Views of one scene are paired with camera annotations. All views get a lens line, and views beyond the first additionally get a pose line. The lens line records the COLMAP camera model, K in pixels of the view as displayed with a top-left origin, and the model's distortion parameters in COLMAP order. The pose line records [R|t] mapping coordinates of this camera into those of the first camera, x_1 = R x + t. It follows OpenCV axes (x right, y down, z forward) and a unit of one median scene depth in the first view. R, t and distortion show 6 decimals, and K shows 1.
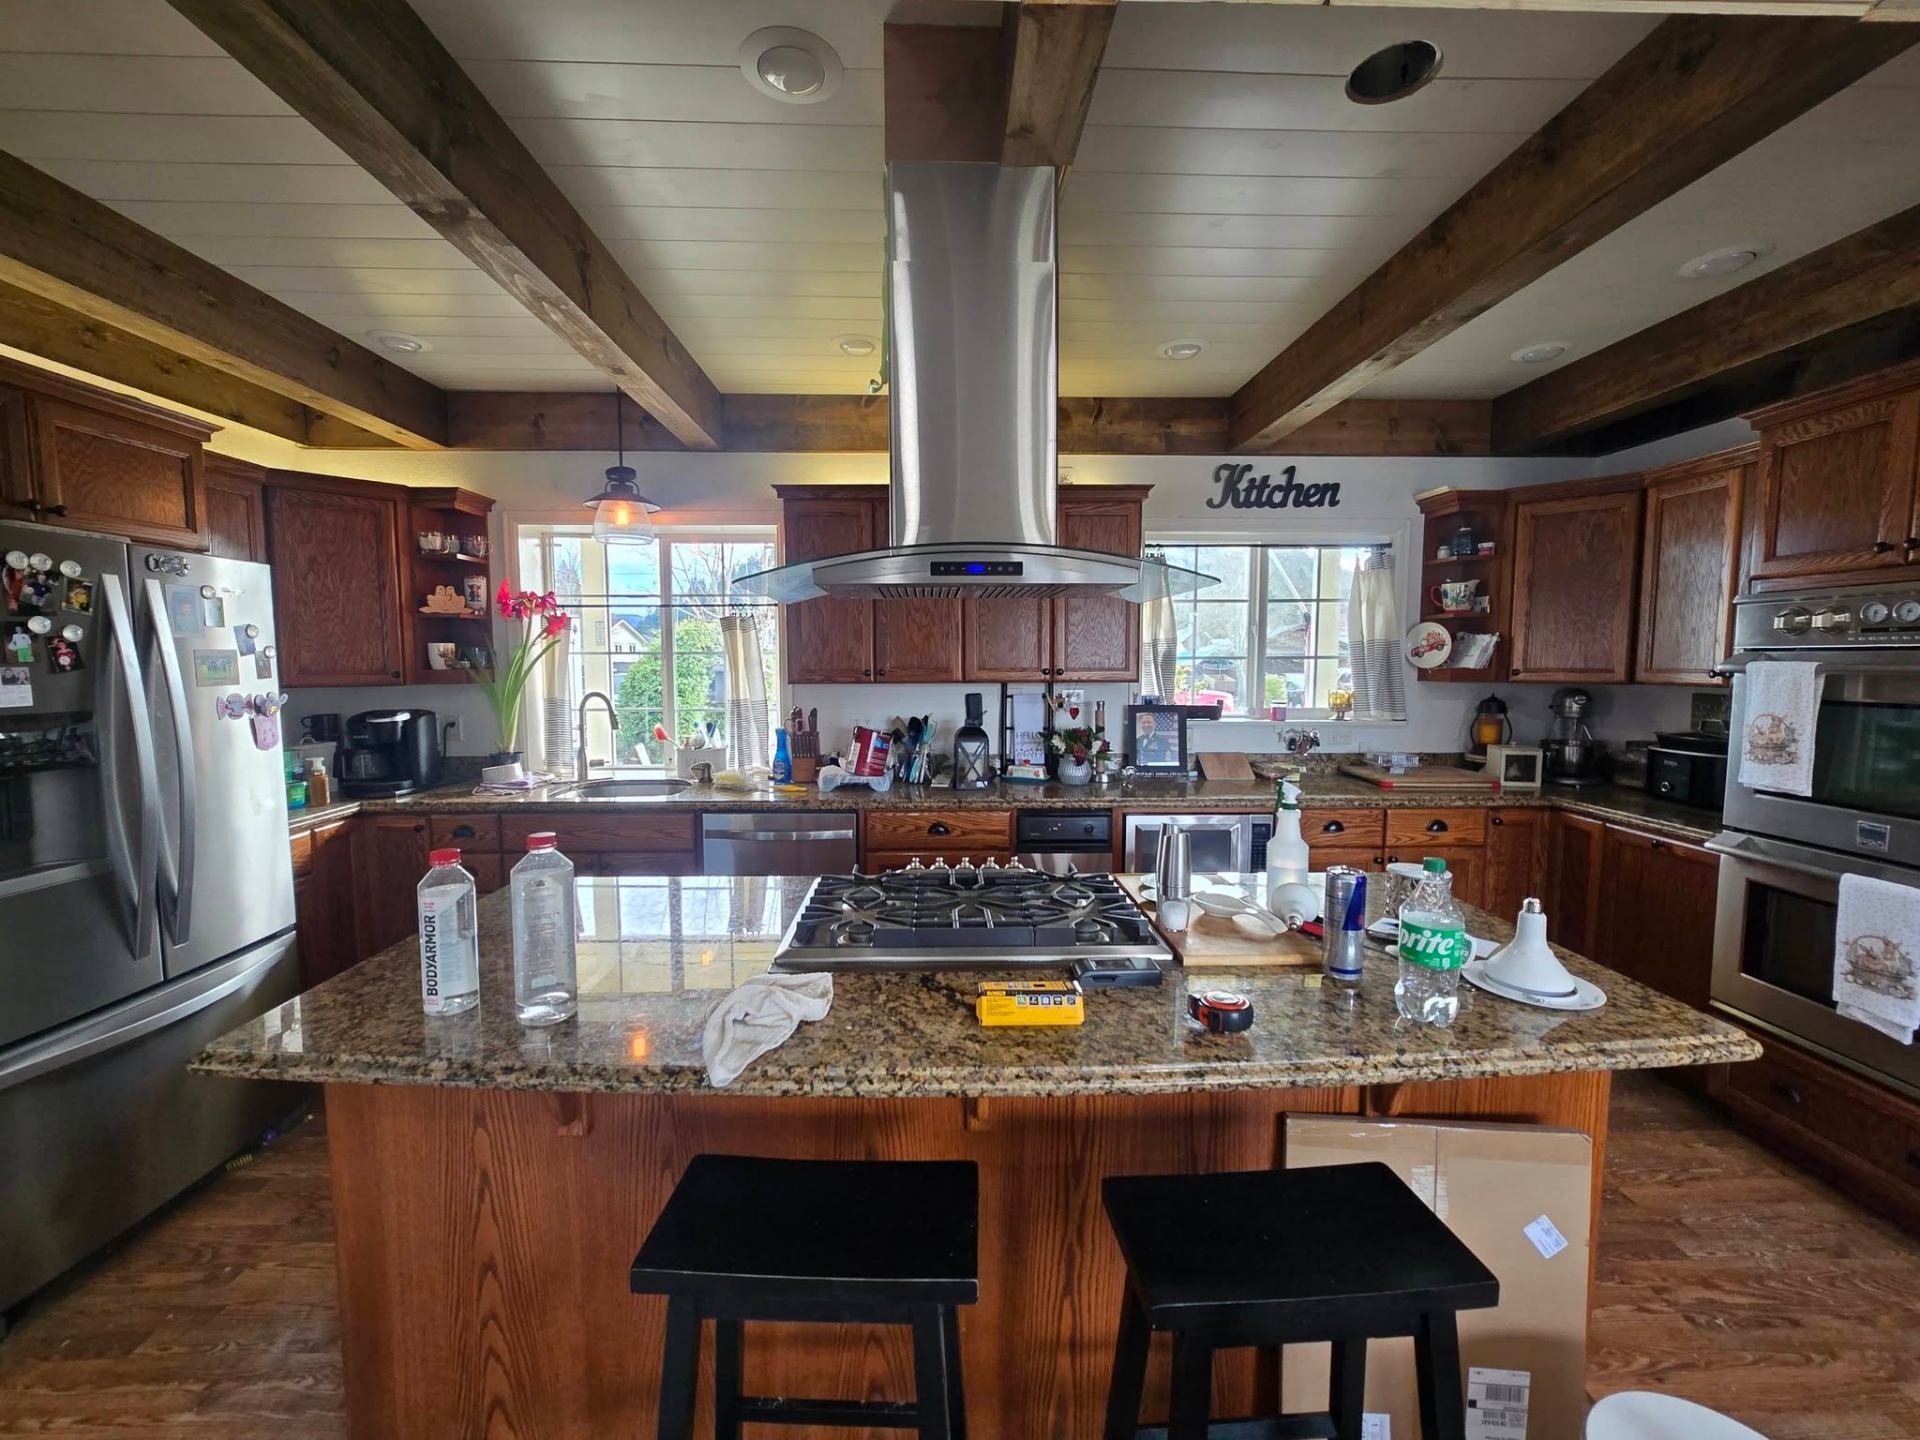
lens RADIAL K [[779.8, 0, 960.0], [0, 779.8, 720.0], [0, 0, 1]] dist [-0.000528, 0.000077]
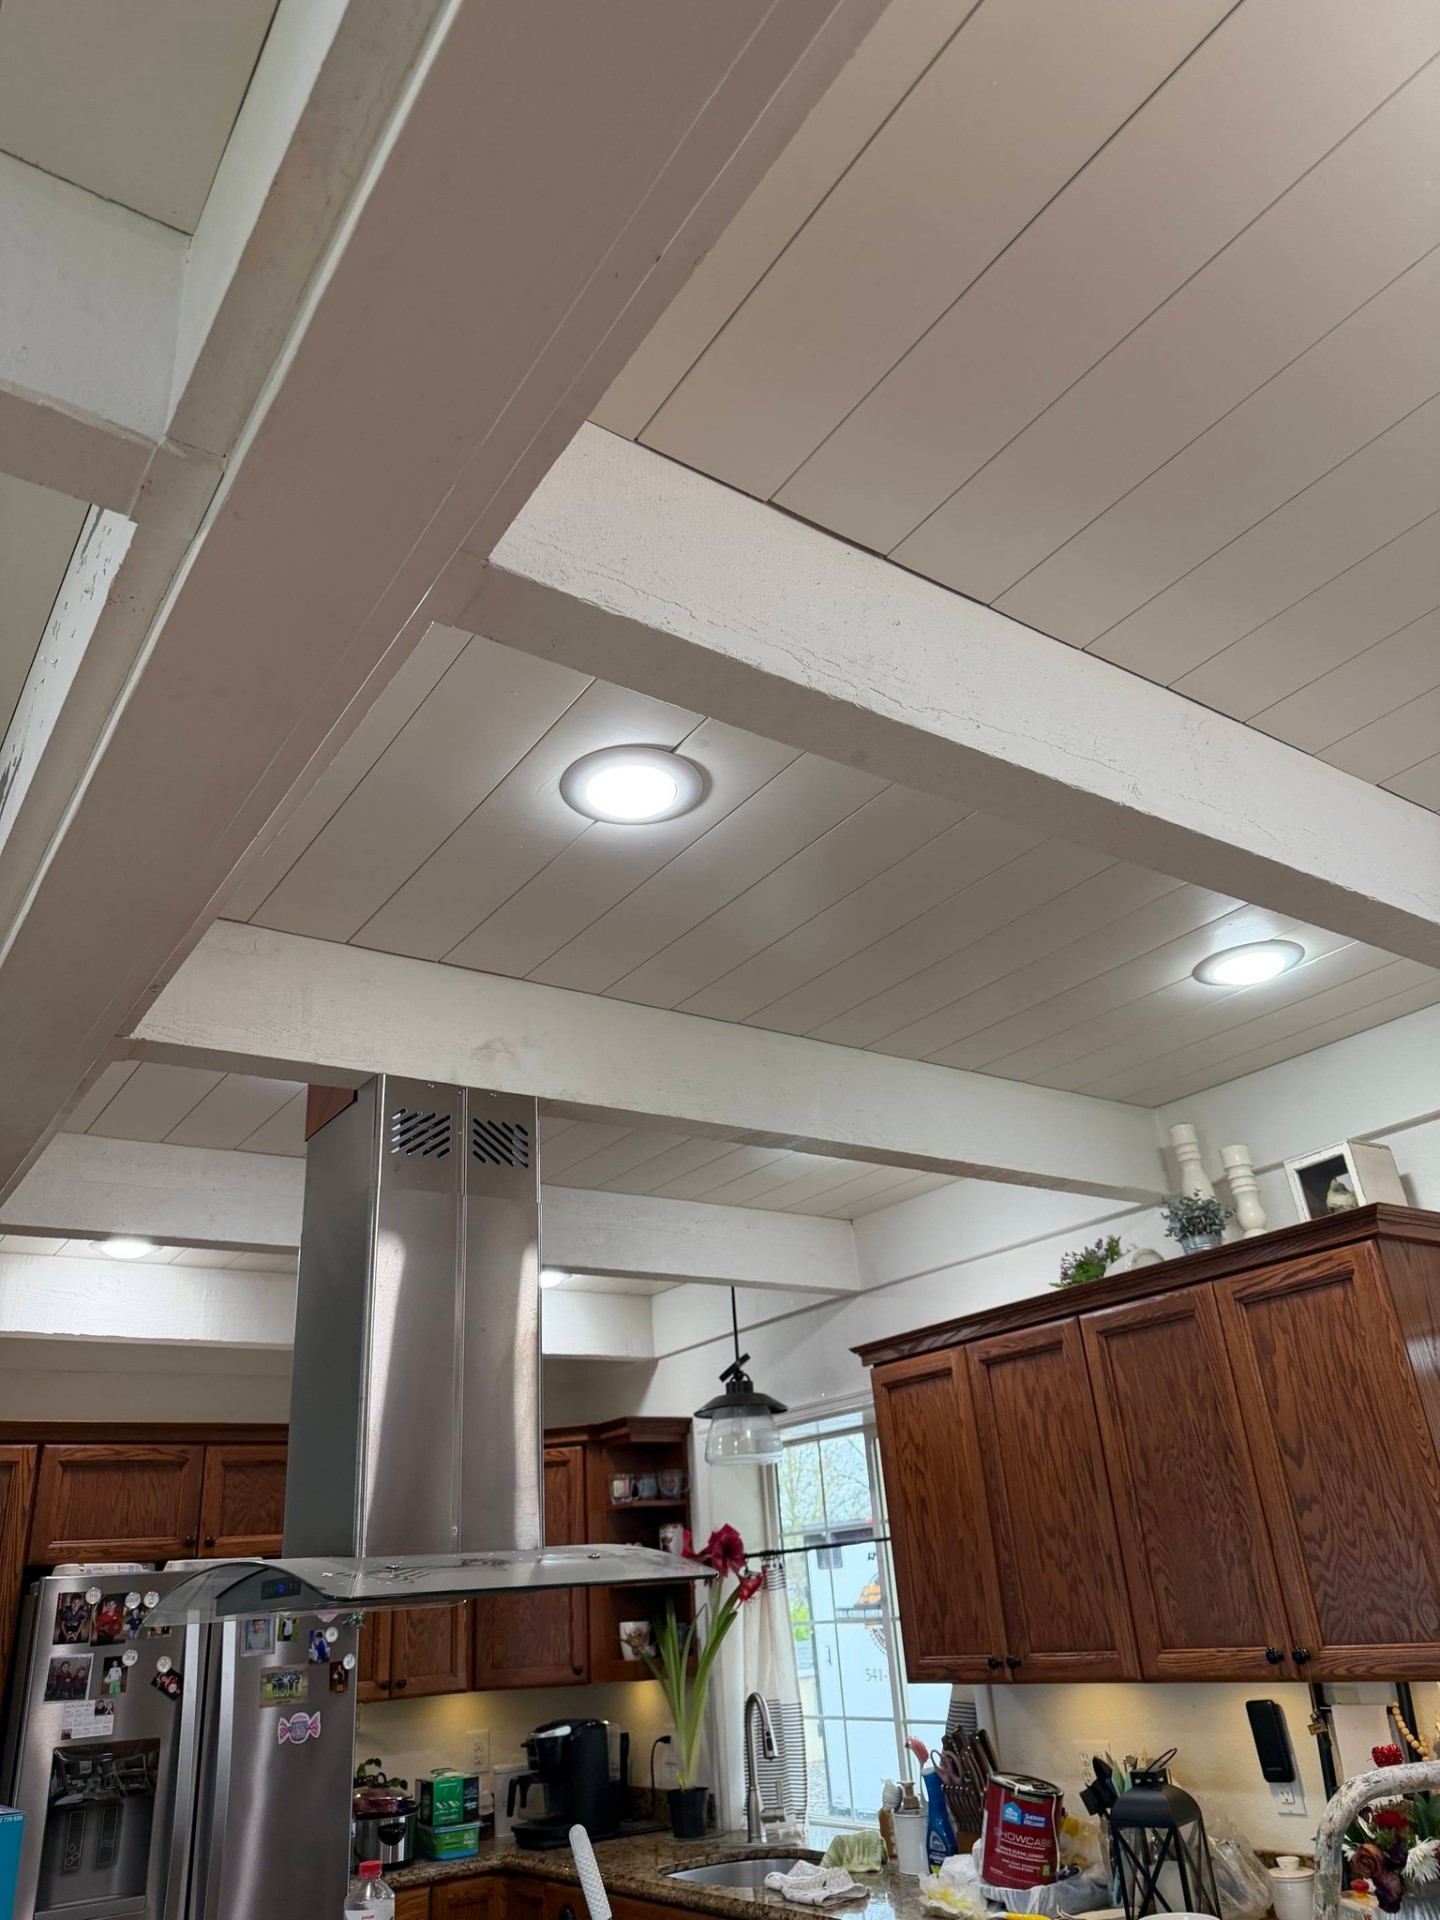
lens RADIAL K [[1376.0, 0, 720.0], [0, 1376.0, 960.0], [0, 0, 1]] dist [-0.002819, -0.000032]
pose [[0.542859, -0.386587, -0.745557, 0.685283], [-0.001086, 0.887429, -0.460943, -0.052905], [0.839823, 0.251037, 0.481329, 0.245973]]
